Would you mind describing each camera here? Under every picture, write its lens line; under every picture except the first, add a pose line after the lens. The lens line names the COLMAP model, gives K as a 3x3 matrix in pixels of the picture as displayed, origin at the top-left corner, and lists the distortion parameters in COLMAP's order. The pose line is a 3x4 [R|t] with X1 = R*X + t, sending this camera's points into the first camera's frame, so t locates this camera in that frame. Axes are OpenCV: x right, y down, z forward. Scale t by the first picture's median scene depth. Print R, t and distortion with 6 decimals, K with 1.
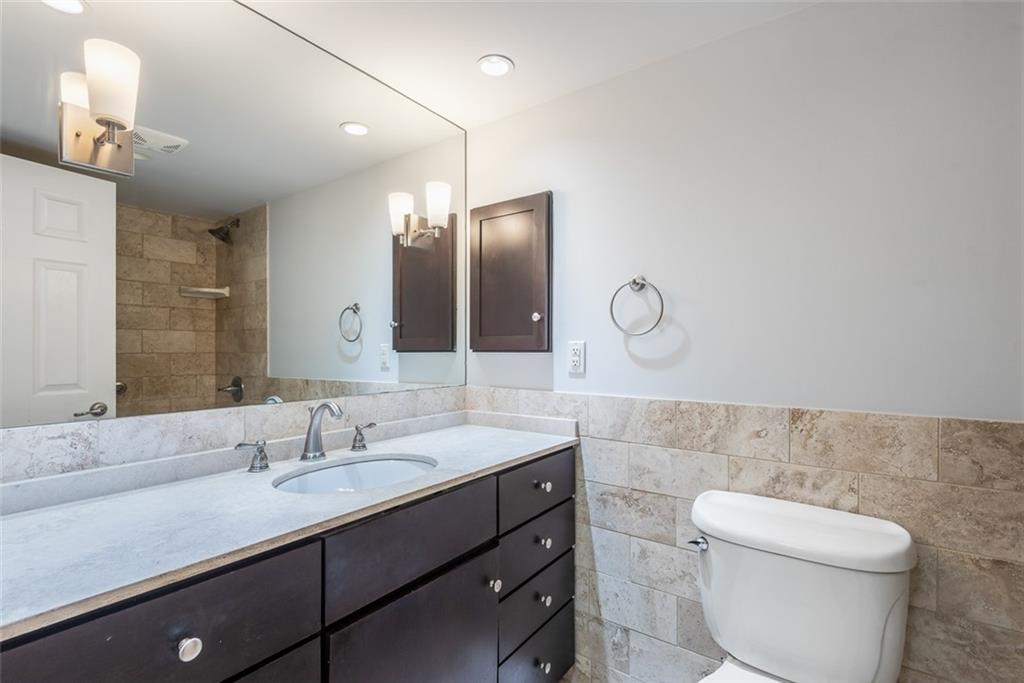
lens RADIAL K [[462.8, 0, 513.8], [0, 462.8, 344.1], [0, 0, 1]] dist [-0.000021, -0.000722]
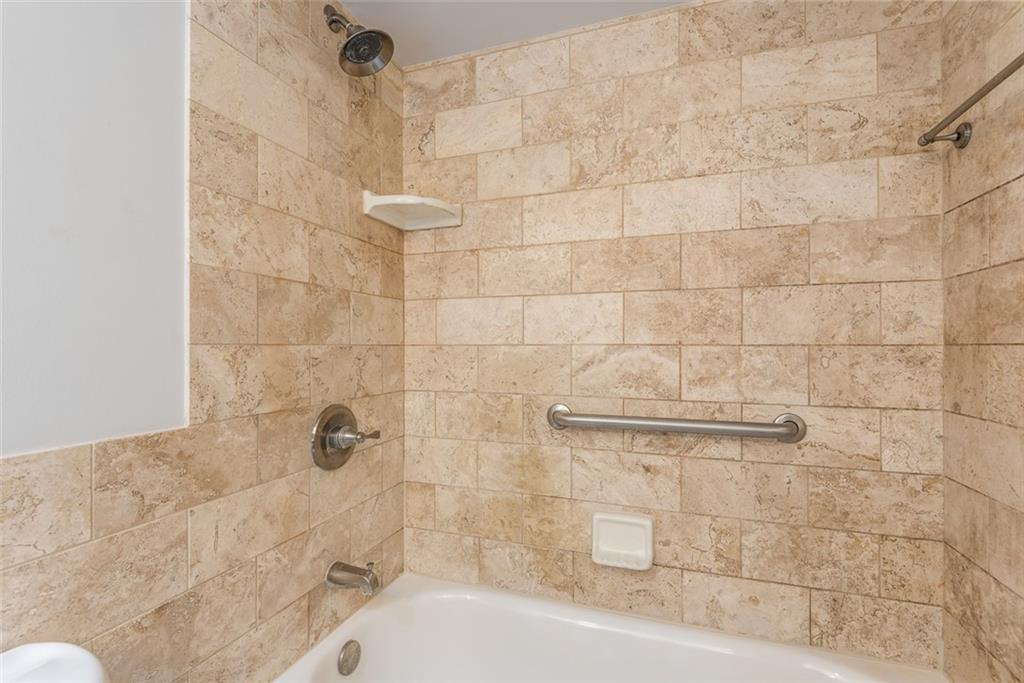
lens RADIAL K [[462.8, 0, 513.8], [0, 462.8, 344.1], [0, 0, 1]] dist [-0.000021, -0.000722]
pose [[-0.281199, -0.000103, 0.959649, 0.110754], [-0.007952, 0.999966, -0.002223, 0.012527], [-0.959616, -0.008257, -0.281191, 0.626044]]
